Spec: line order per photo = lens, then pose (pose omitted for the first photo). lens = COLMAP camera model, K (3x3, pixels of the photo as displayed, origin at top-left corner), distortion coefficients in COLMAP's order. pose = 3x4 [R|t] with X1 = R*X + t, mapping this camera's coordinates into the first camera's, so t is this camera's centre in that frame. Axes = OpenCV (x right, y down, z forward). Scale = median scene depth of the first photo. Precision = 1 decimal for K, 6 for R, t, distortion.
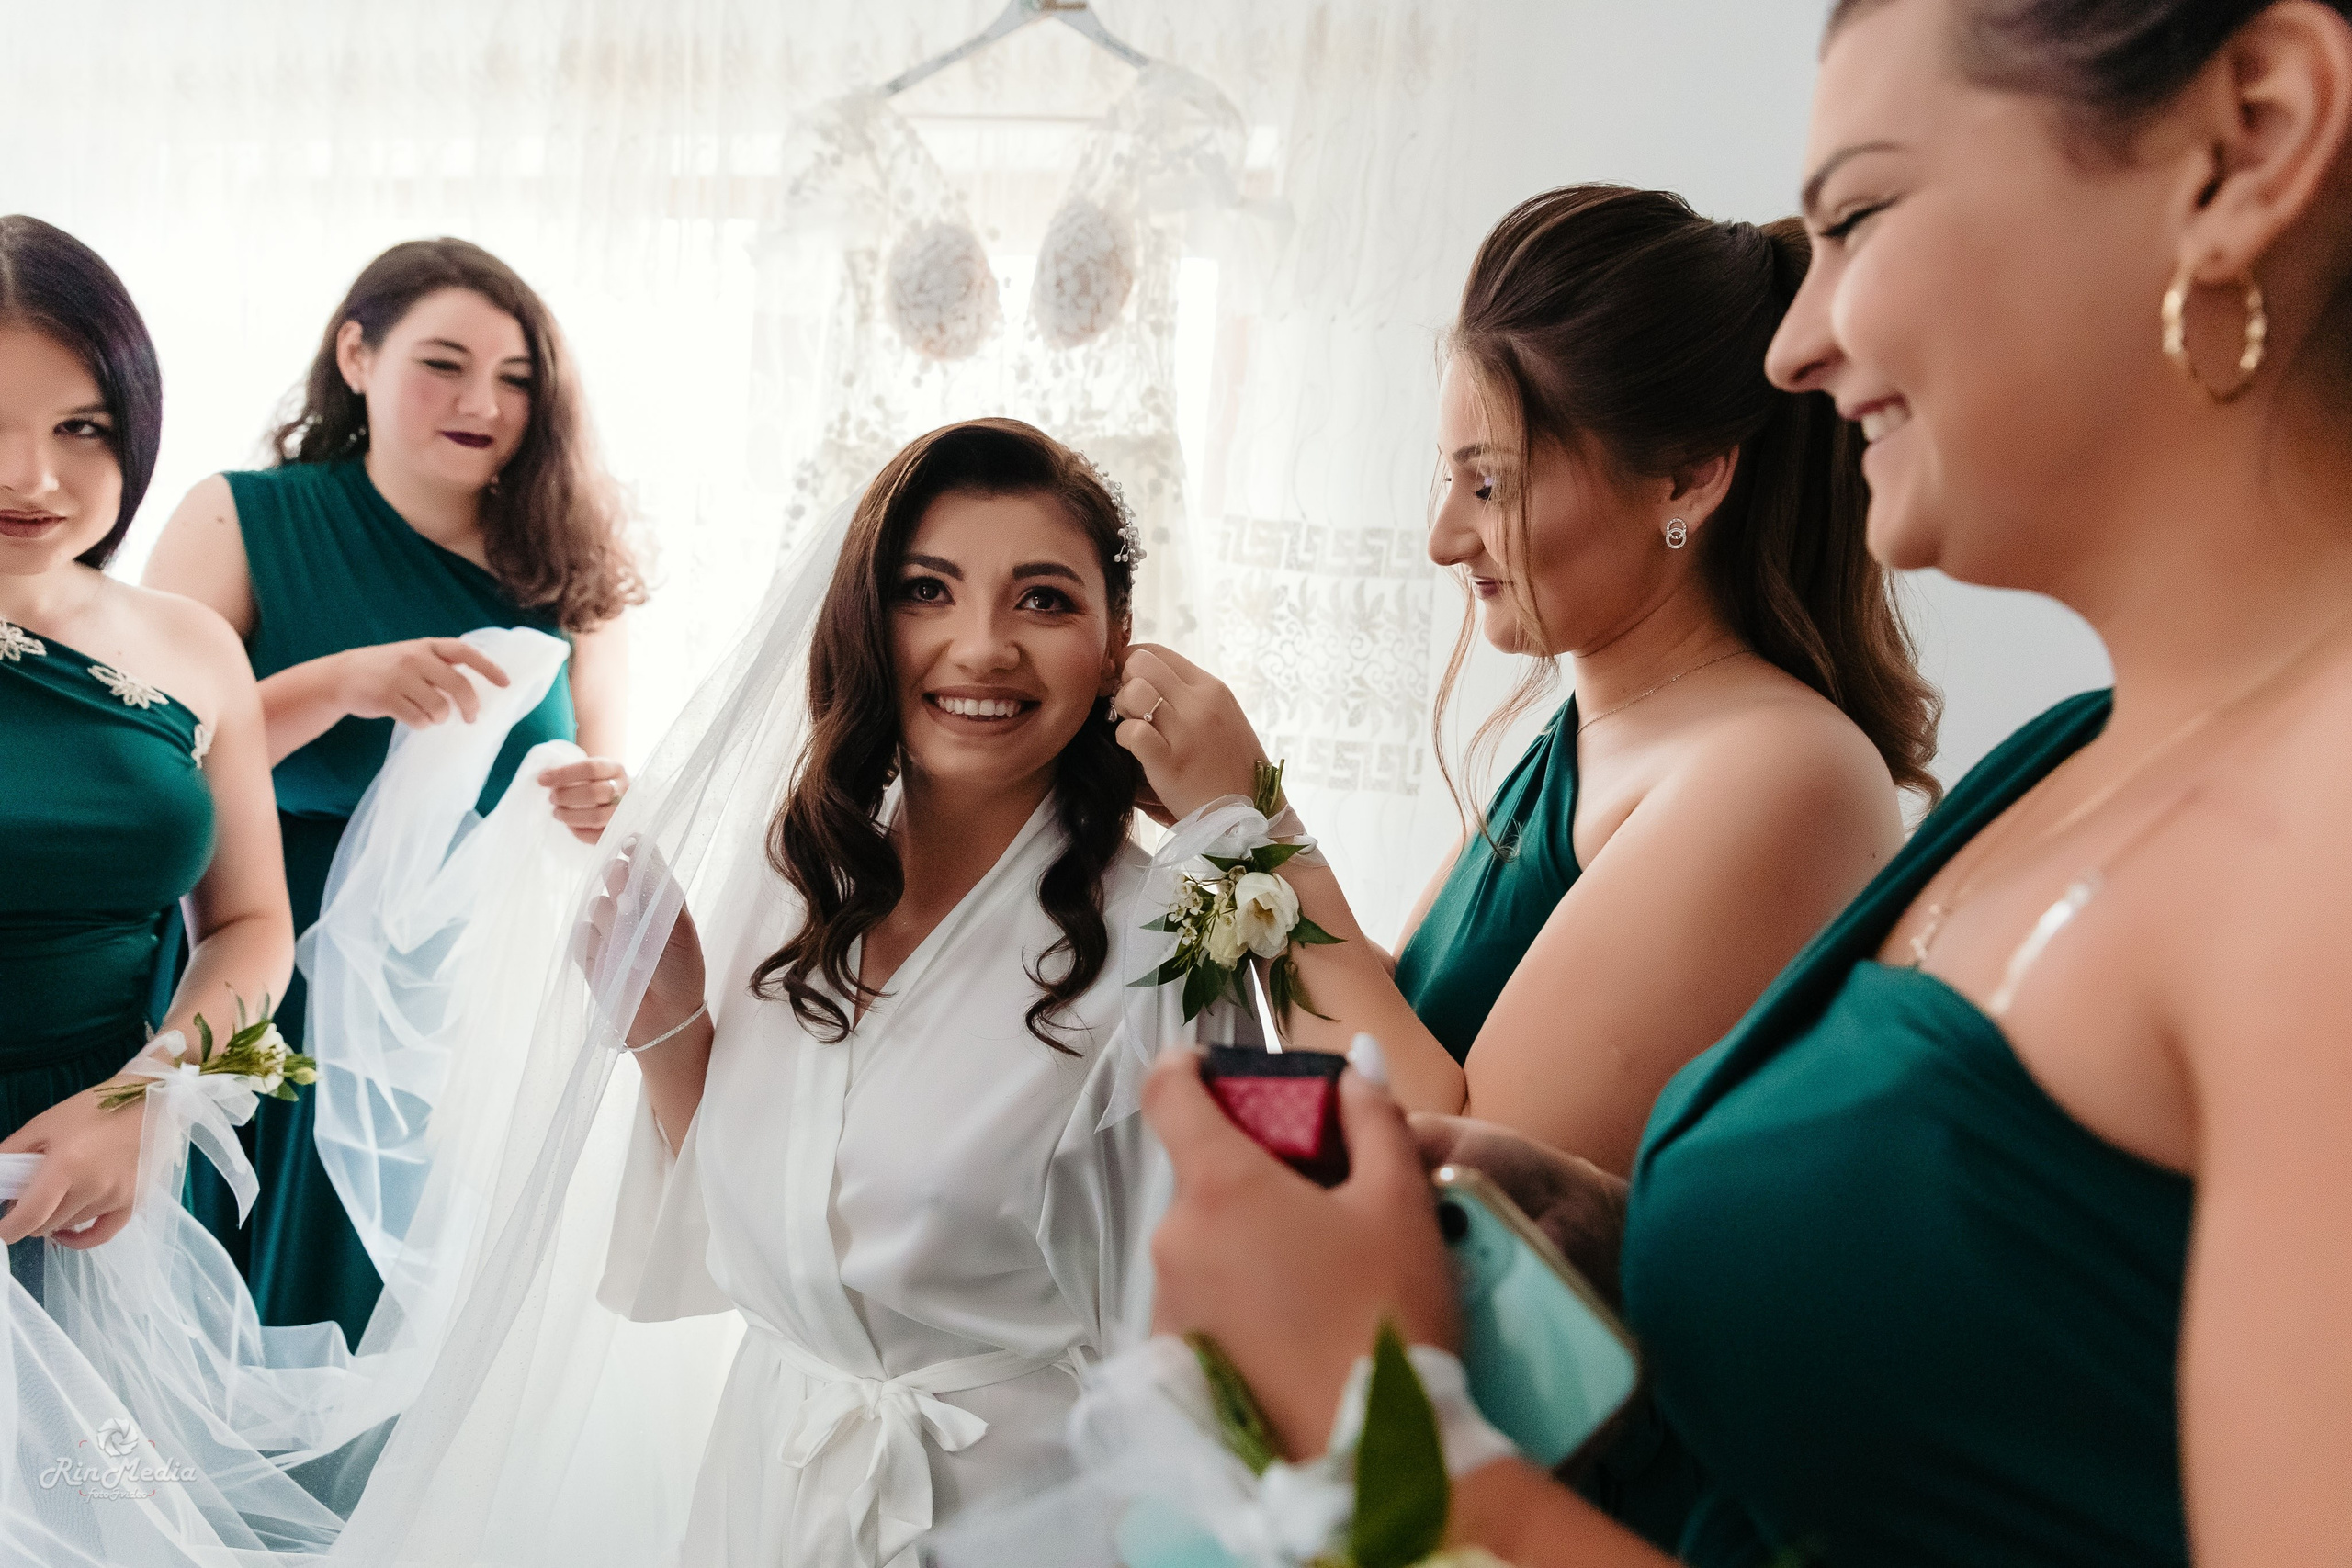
lens RADIAL K [[1509.2, 0, 1154.8], [0, 1509.2, 758.2], [0, 0, 1]] dist [0.012934, -0.018427]
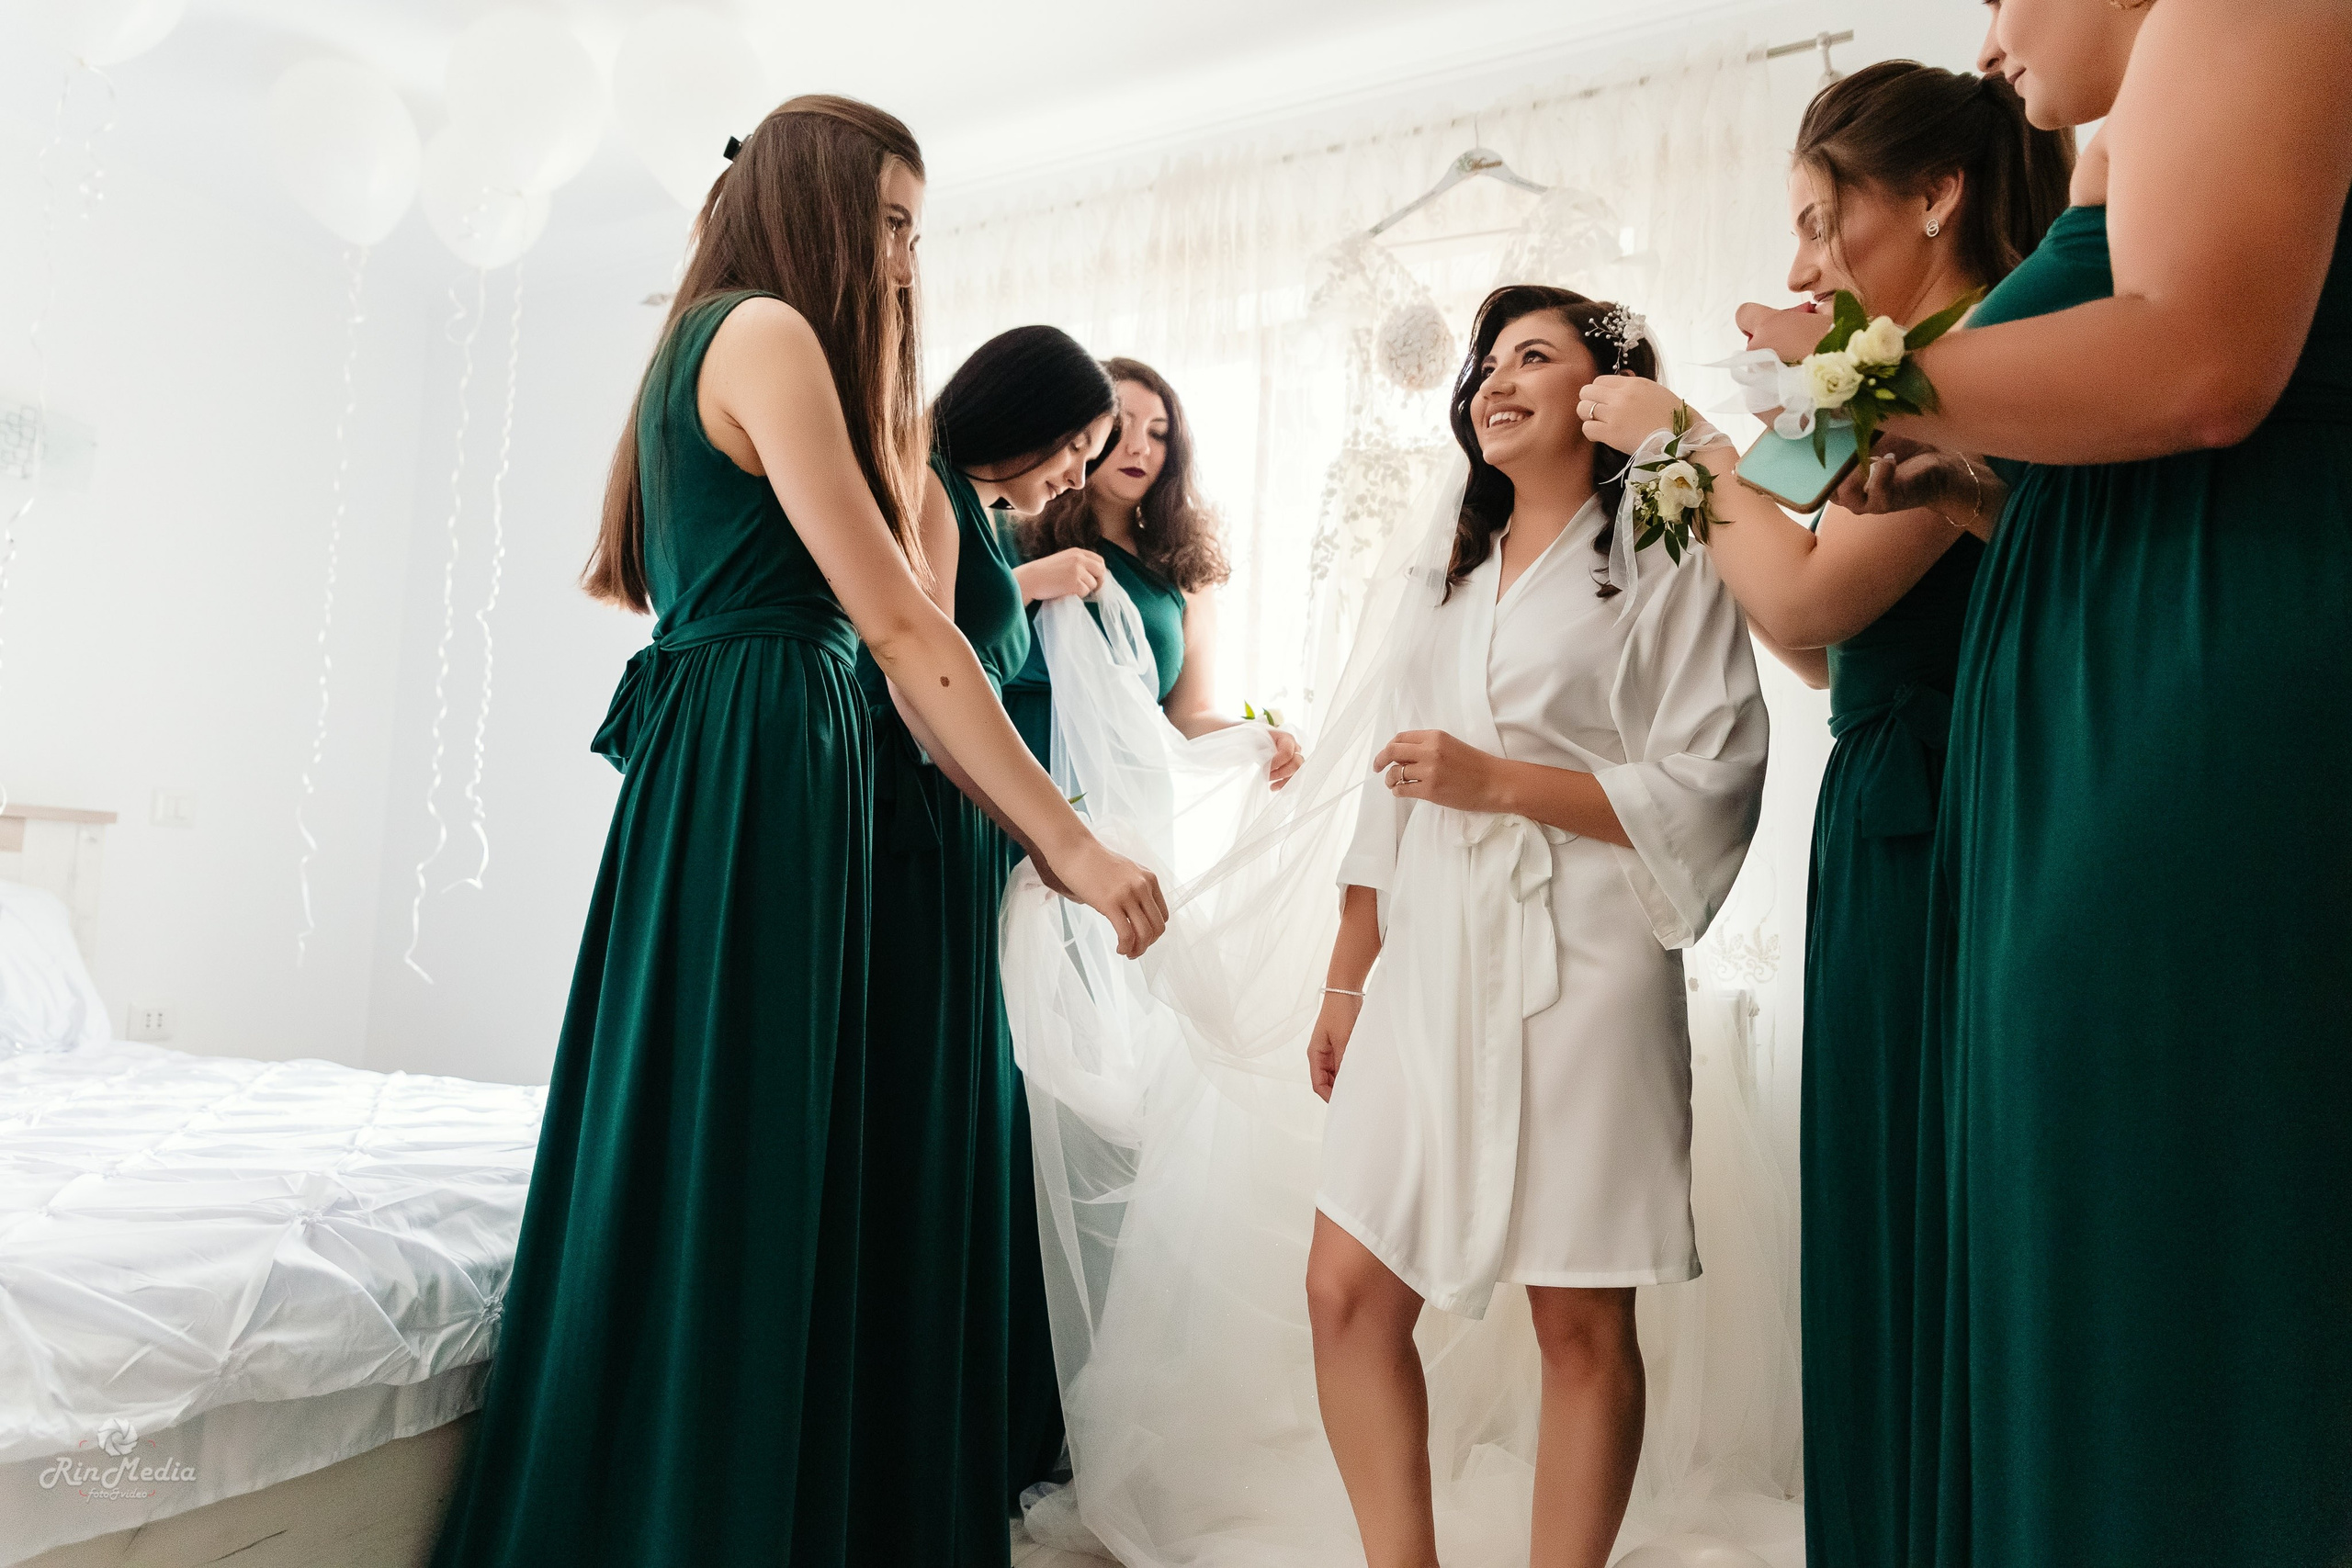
lens RADIAL K [[1509.2, 0, 1178.5], [0, 1509.2, 793.5], [0, 0, 1]] dist [0.012934, -0.018427]
pose [[0.983789, -0.070737, -0.164790, -0.160033], [0.035782, 0.977869, -0.206136, 0.433822], [0.175724, 0.196898, 0.964548, -0.413224]]
